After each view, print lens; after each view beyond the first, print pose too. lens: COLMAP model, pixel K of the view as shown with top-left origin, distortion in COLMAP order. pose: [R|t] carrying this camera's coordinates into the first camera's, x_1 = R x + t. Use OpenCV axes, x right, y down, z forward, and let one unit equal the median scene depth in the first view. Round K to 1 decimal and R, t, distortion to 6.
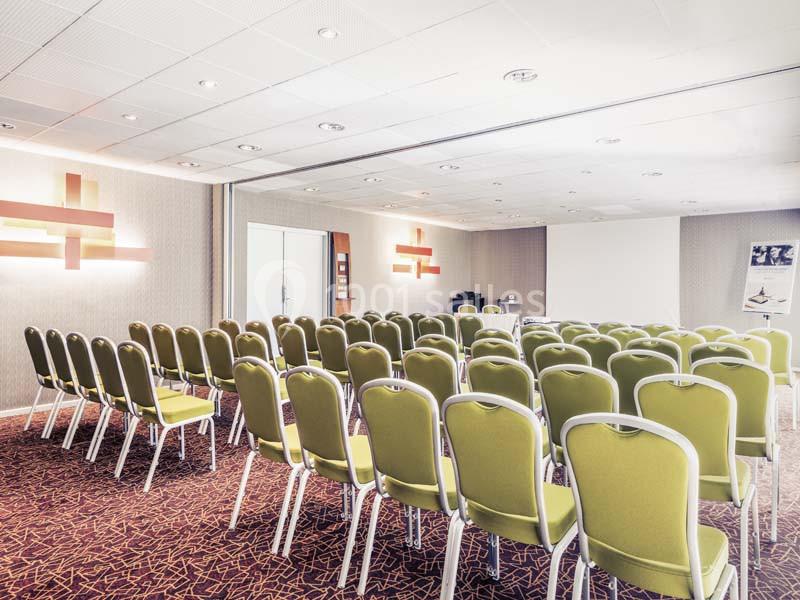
lens RADIAL K [[475.8, 0, 400.4], [0, 475.8, 270.3], [0, 0, 1]] dist [0.005949, 0.000584]
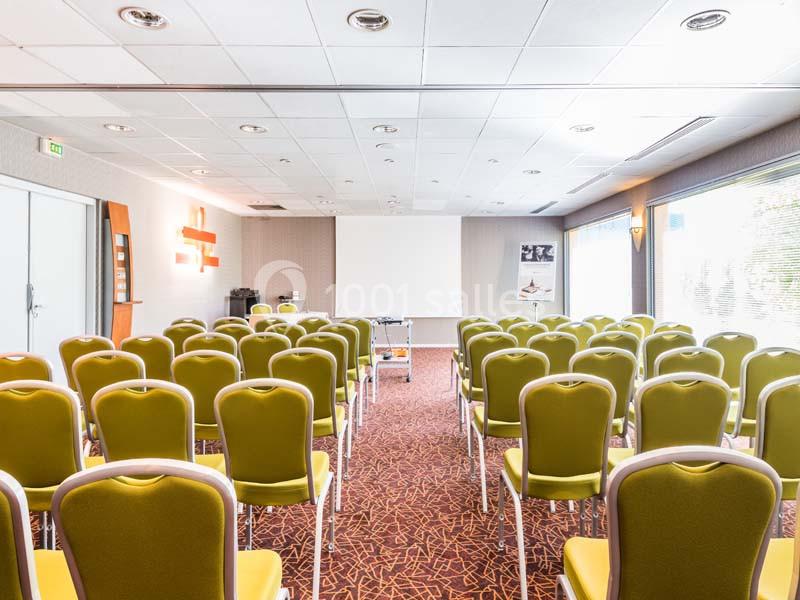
lens RADIAL K [[475.8, 0, 400.4], [0, 475.8, 270.3], [0, 0, 1]] dist [0.005949, 0.000584]
pose [[0.793756, 0.002484, 0.608231, -0.225416], [-0.011489, 0.999874, 0.010910, 0.002820], [-0.608127, -0.015648, 0.793685, 0.243344]]
